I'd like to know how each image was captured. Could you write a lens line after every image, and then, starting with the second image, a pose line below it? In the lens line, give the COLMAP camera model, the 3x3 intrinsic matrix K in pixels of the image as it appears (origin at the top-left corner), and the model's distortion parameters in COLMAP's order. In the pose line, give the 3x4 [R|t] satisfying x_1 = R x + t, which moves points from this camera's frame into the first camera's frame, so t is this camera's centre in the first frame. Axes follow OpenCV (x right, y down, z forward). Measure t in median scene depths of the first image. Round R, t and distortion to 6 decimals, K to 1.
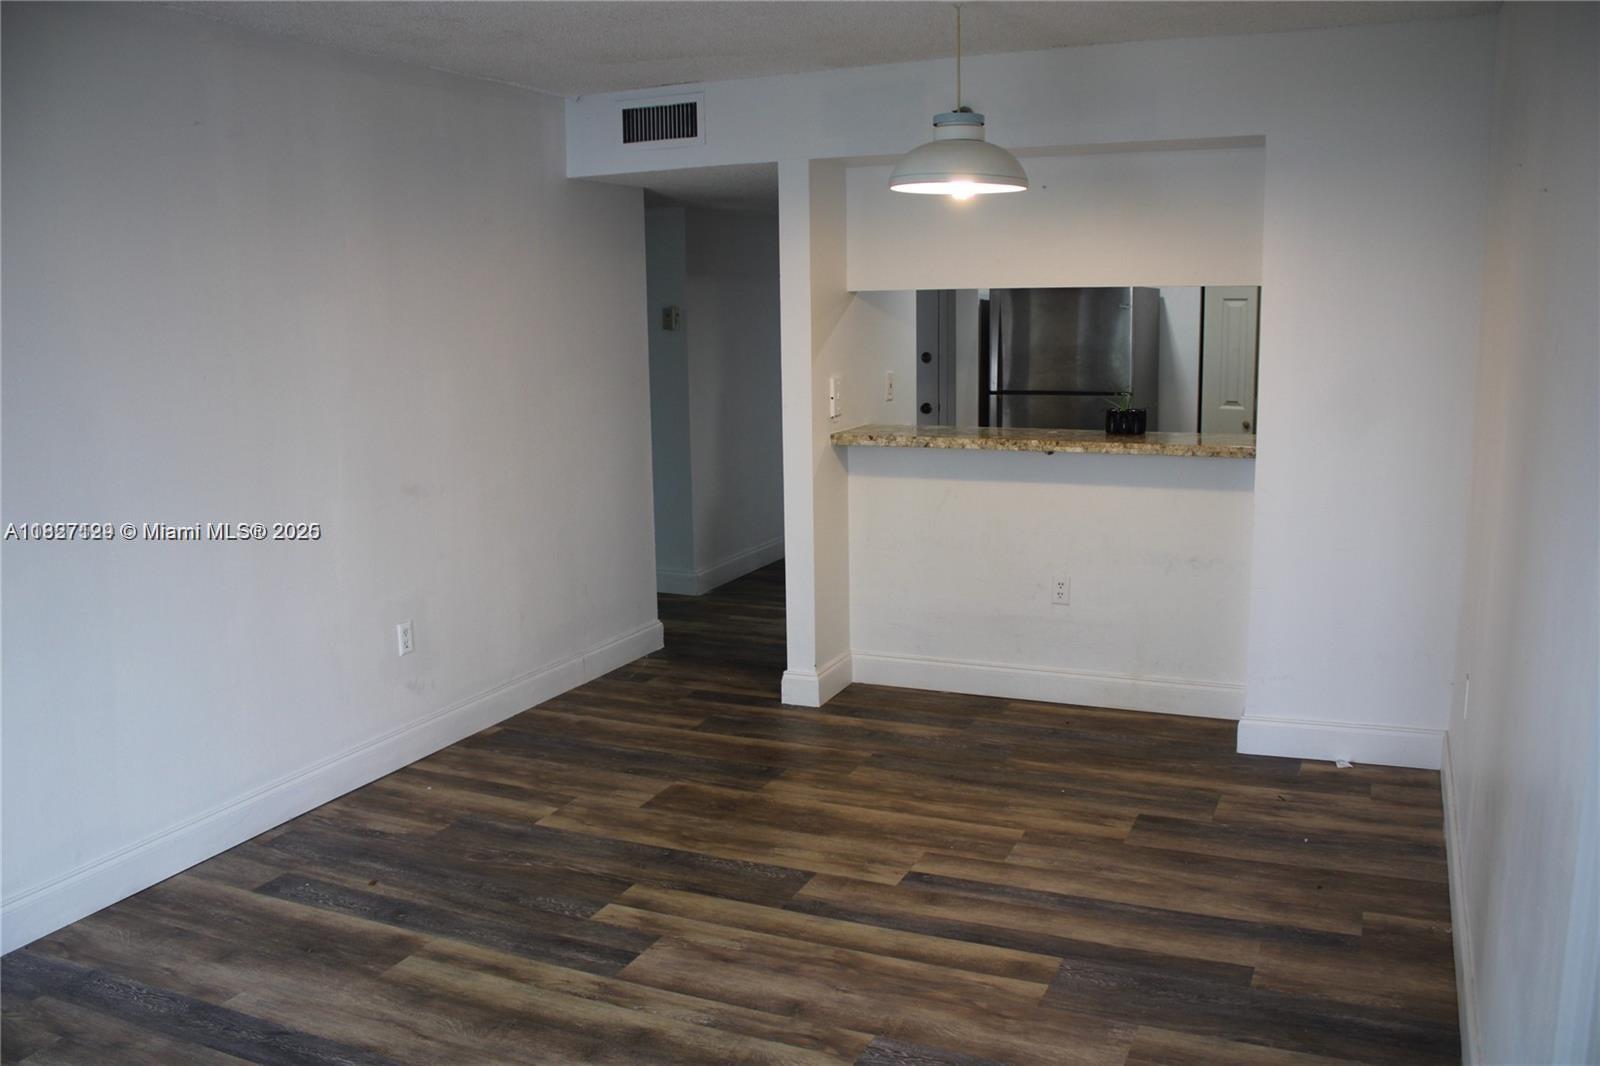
lens RADIAL K [[1327.8, 0, 814.9], [0, 1327.8, 537.6], [0, 0, 1]] dist [-0.158903, 0.162835]
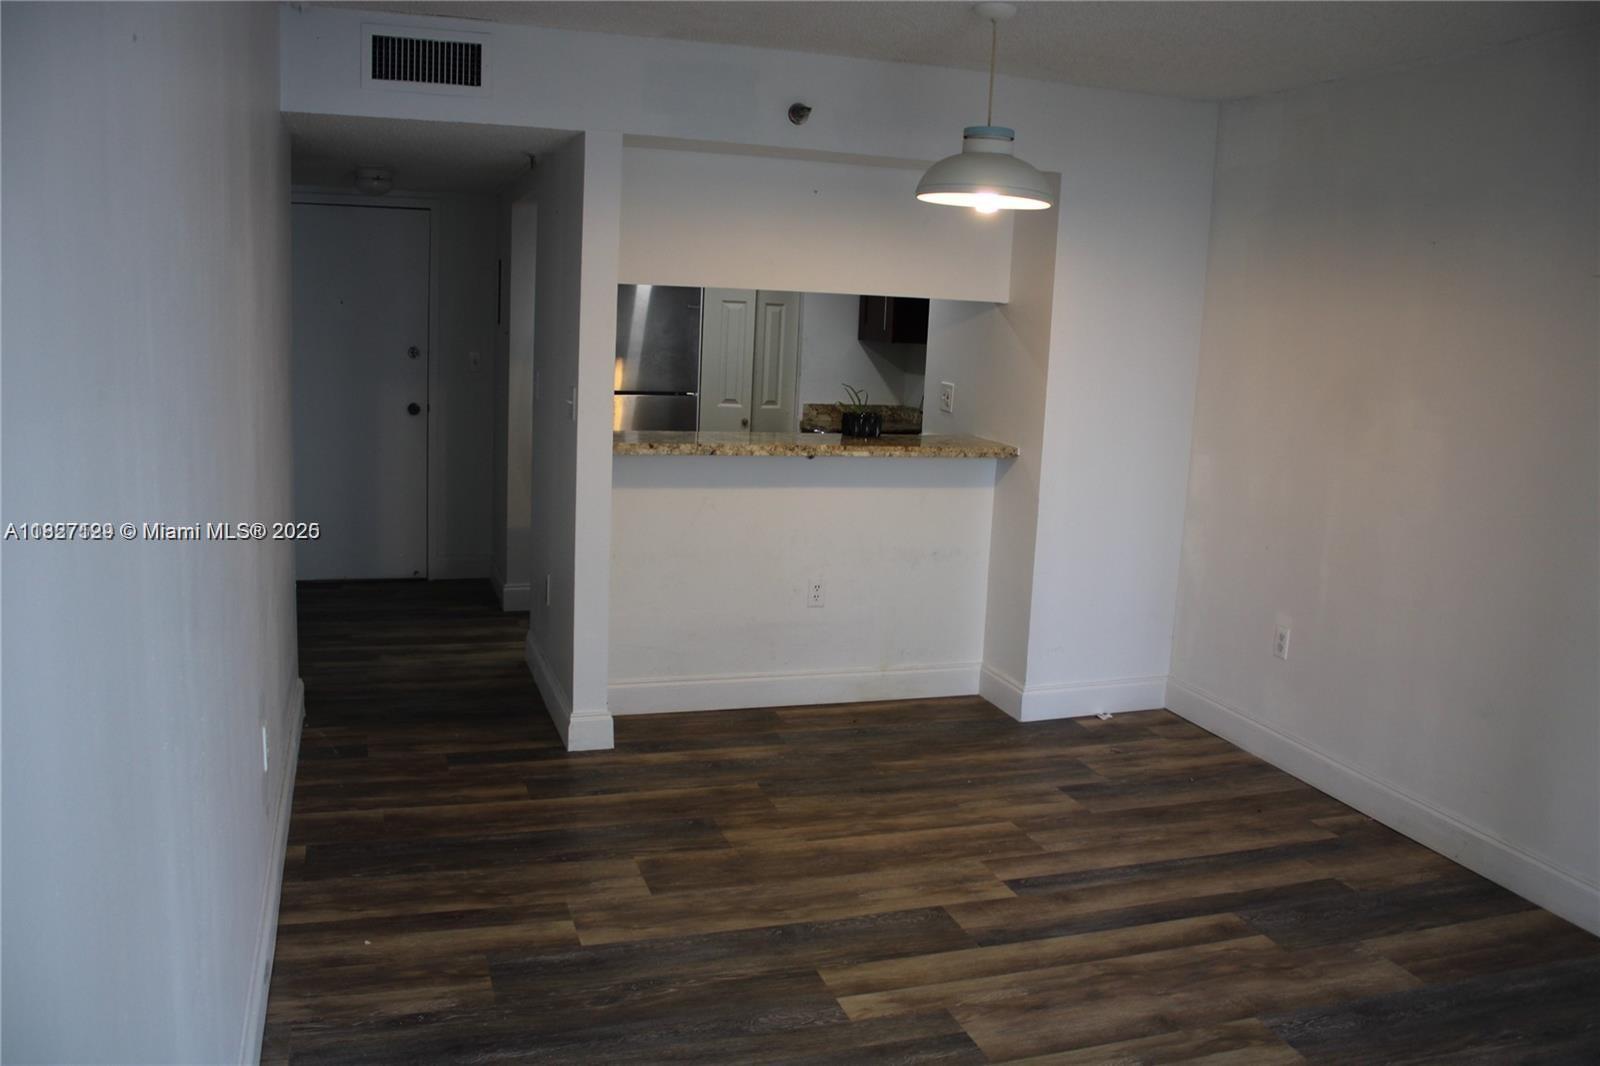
lens RADIAL K [[1327.8, 0, 814.9], [0, 1327.8, 537.6], [0, 0, 1]] dist [-0.158903, 0.162835]
pose [[0.736178, -0.066548, 0.673509, -0.584473], [0.060011, 0.997653, 0.032980, -0.042278], [-0.674122, 0.016139, 0.738443, 0.297390]]
